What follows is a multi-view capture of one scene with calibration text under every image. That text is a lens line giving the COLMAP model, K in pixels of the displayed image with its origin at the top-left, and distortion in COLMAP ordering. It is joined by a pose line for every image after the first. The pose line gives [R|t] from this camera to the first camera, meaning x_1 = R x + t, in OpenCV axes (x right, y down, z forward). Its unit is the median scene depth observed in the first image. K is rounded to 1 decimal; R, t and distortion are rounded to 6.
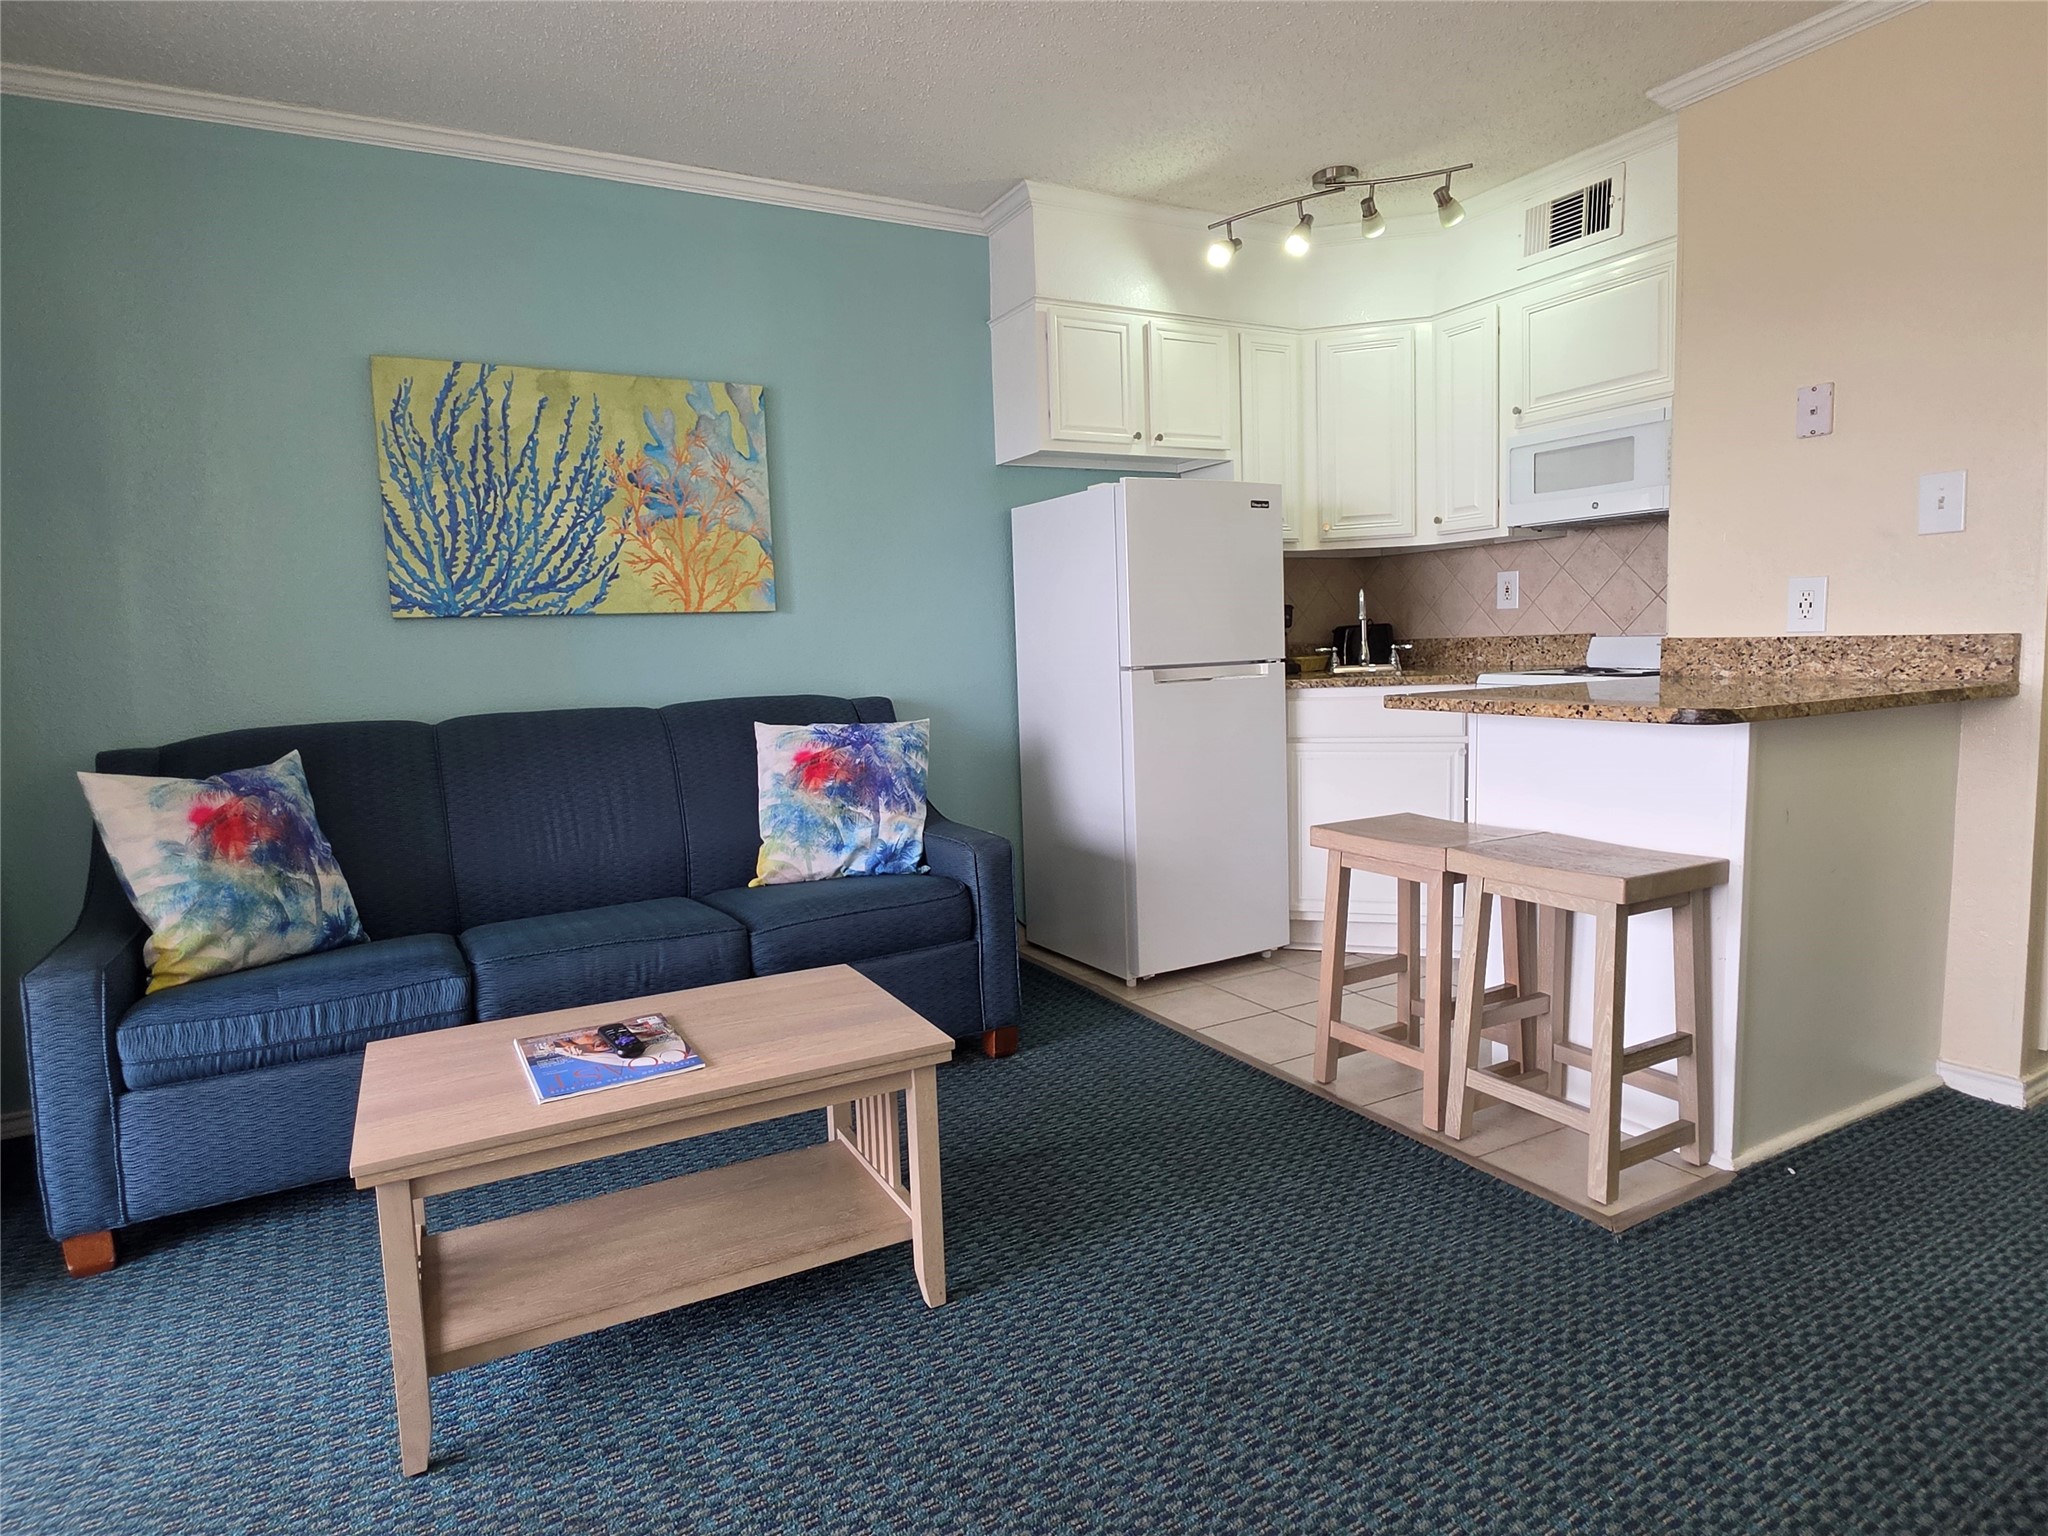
lens RADIAL K [[1146.9, 0, 1011.8], [0, 1146.9, 766.3], [0, 0, 1]] dist [0.001922, 0.000487]
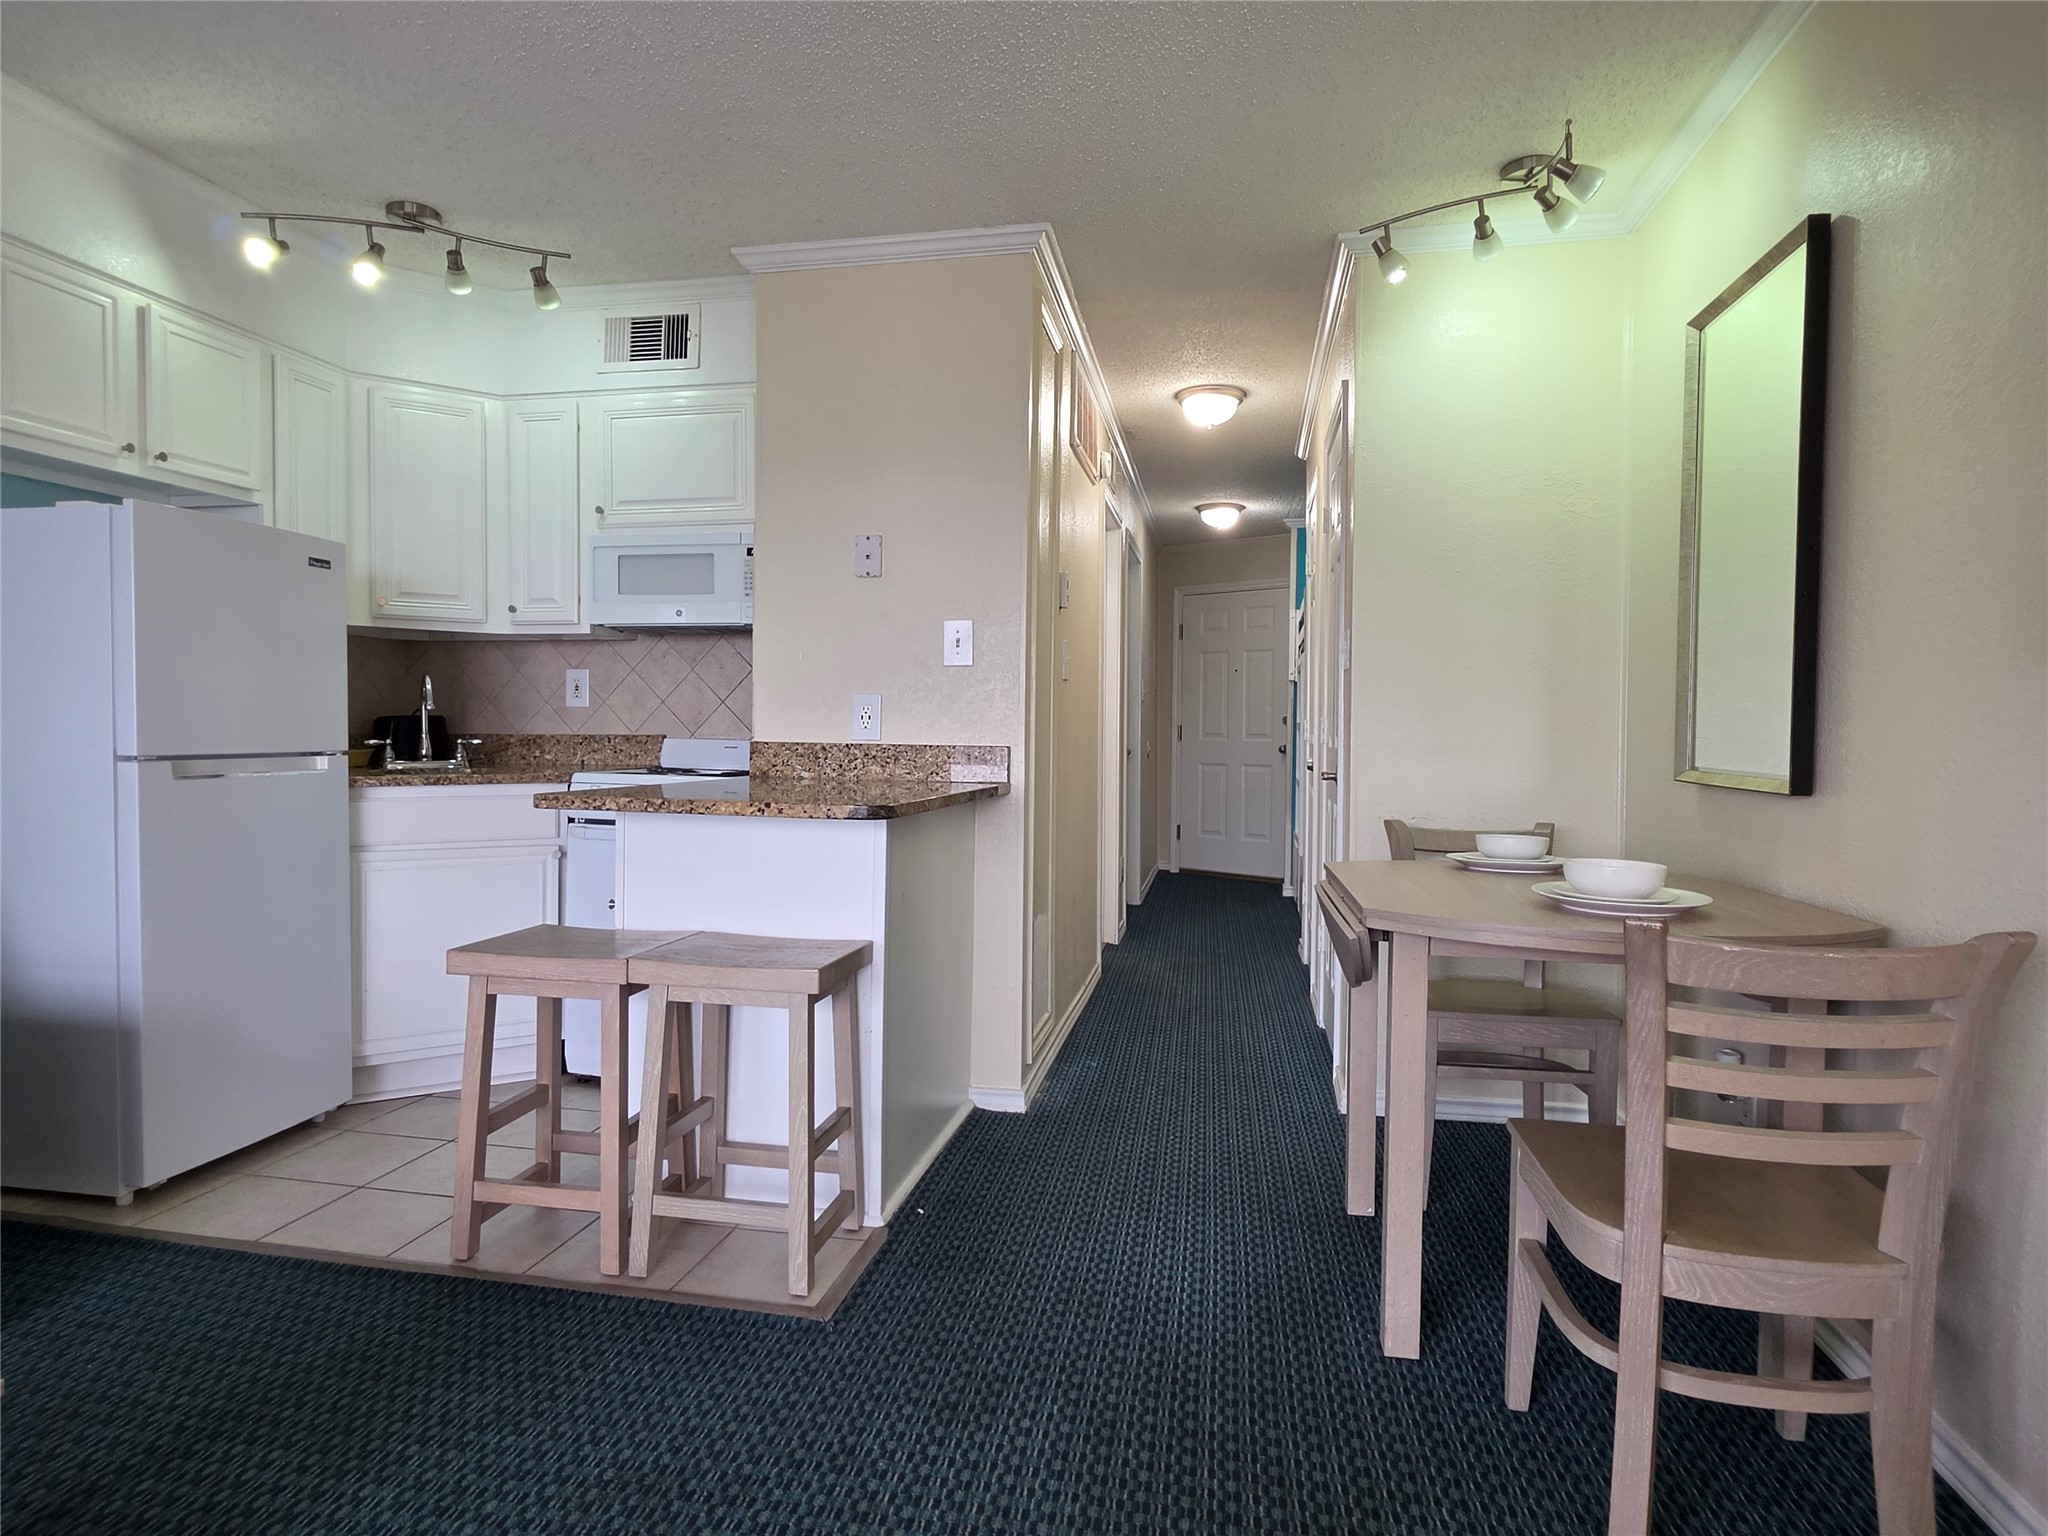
lens RADIAL K [[1146.9, 0, 1011.8], [0, 1146.9, 766.3], [0, 0, 1]] dist [0.001922, 0.000487]
pose [[0.650486, 0.017168, 0.759324, -0.092876], [0.049815, 0.996628, -0.065208, -0.005320], [-0.757883, 0.080242, 0.647437, 0.113456]]
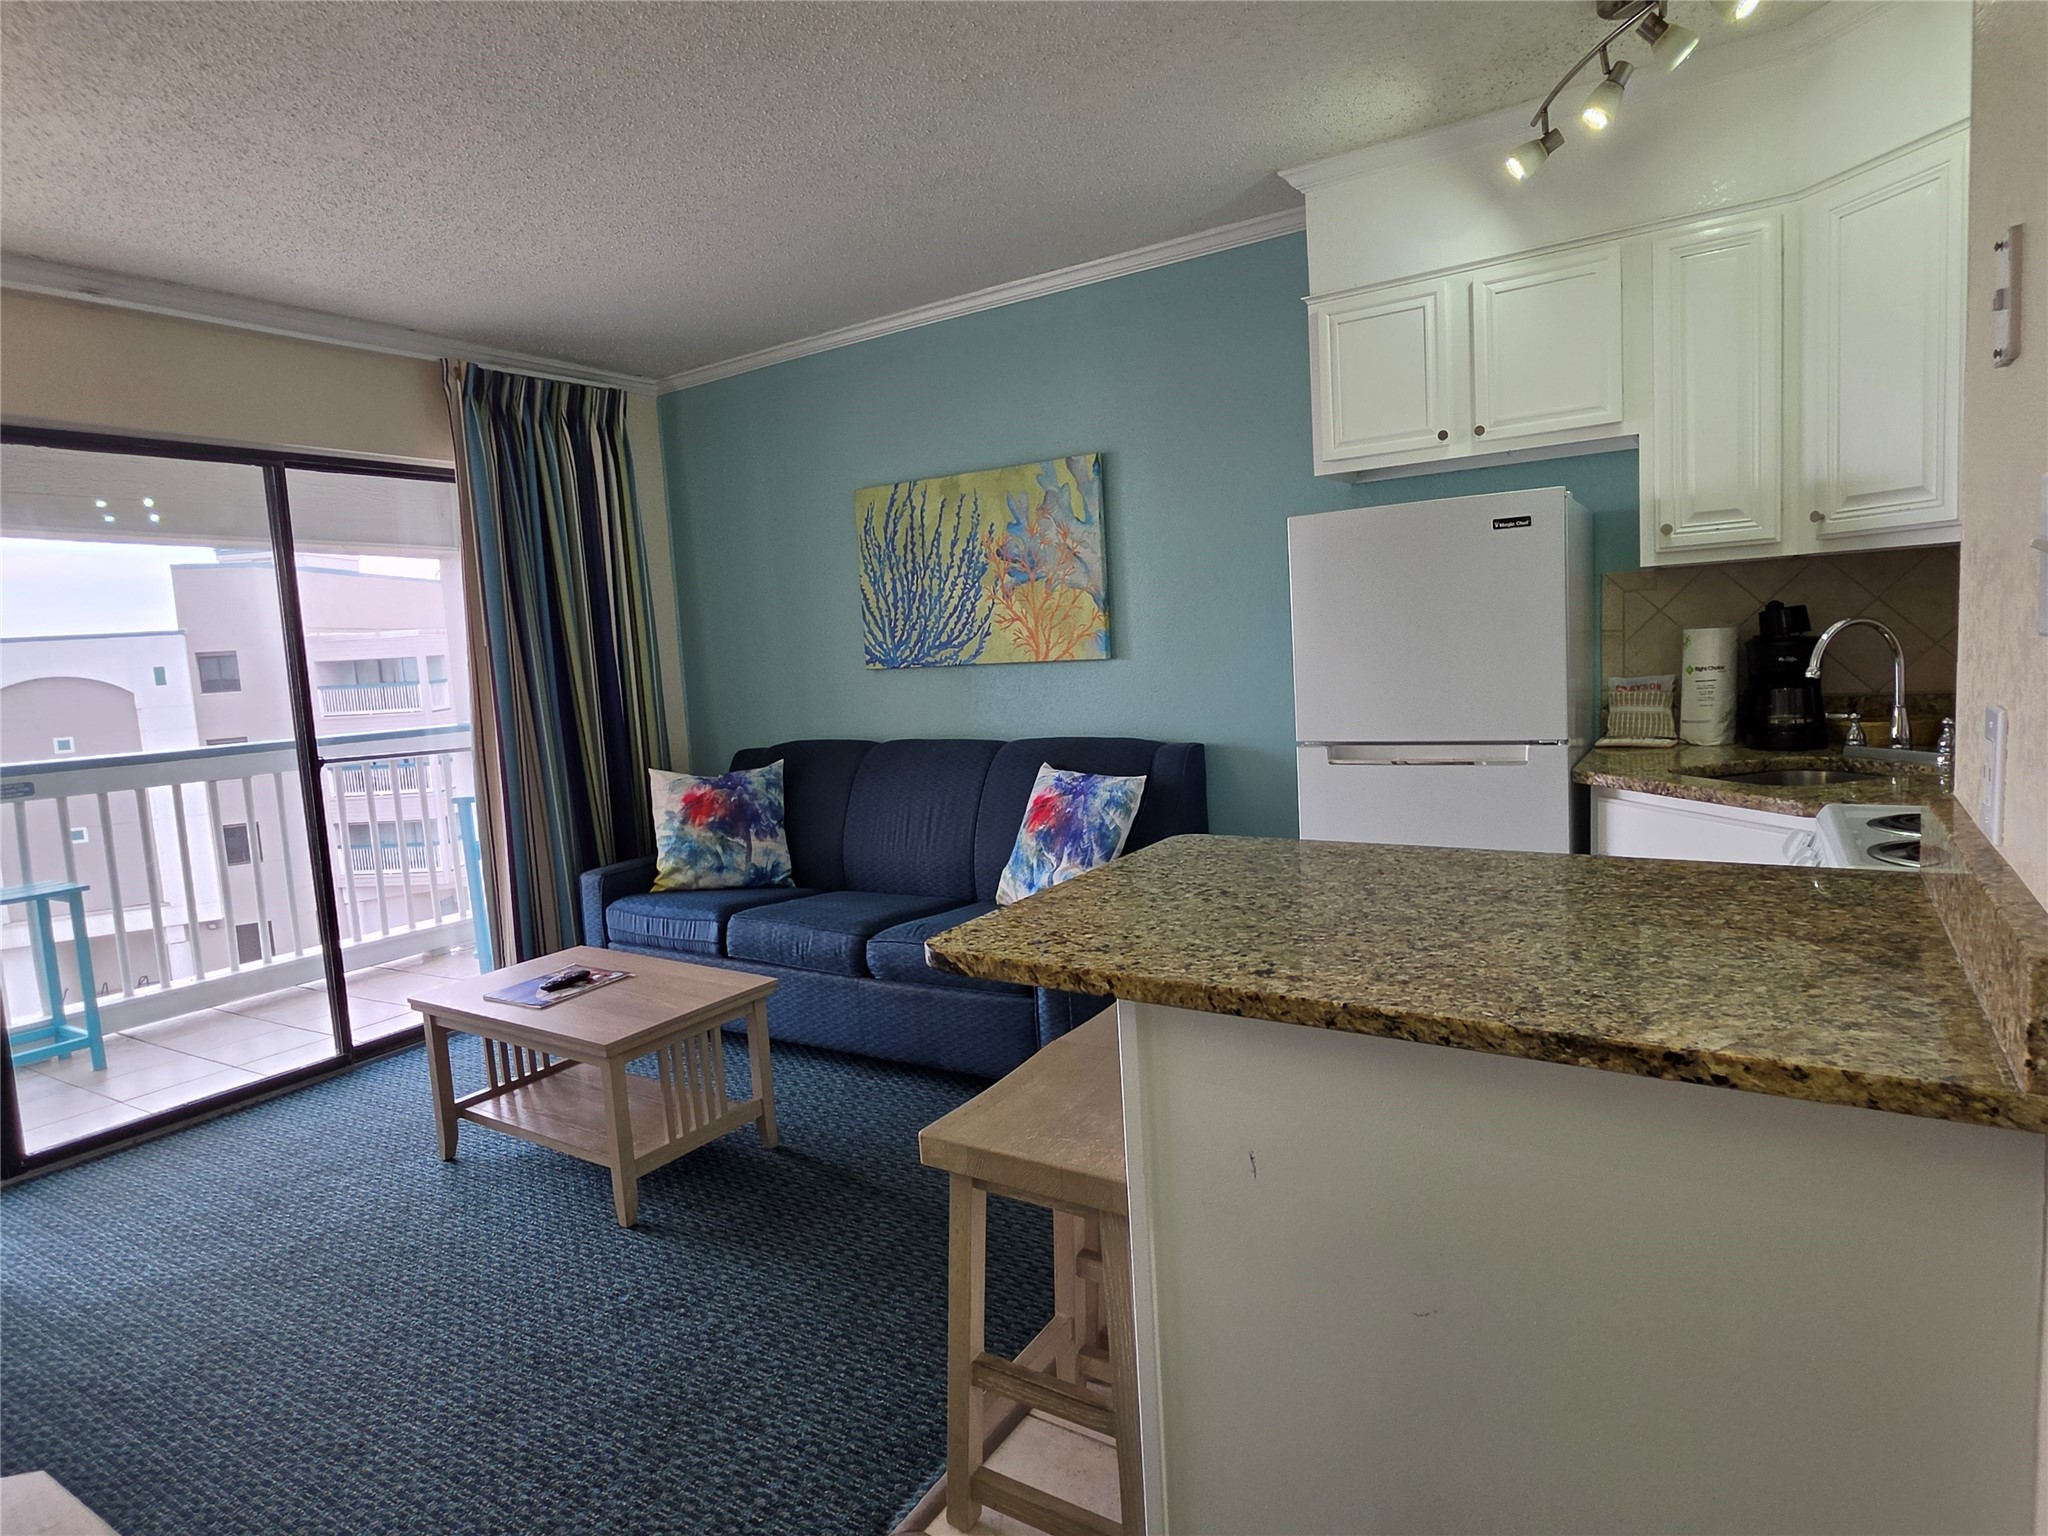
lens RADIAL K [[1146.9, 0, 1011.8], [0, 1146.9, 766.3], [0, 0, 1]] dist [0.001922, 0.000487]
pose [[0.485359, 0.106093, -0.867854, 0.769310], [-0.051491, 0.994356, 0.092760, -0.142147], [0.872797, -0.000335, 0.488083, 0.425503]]
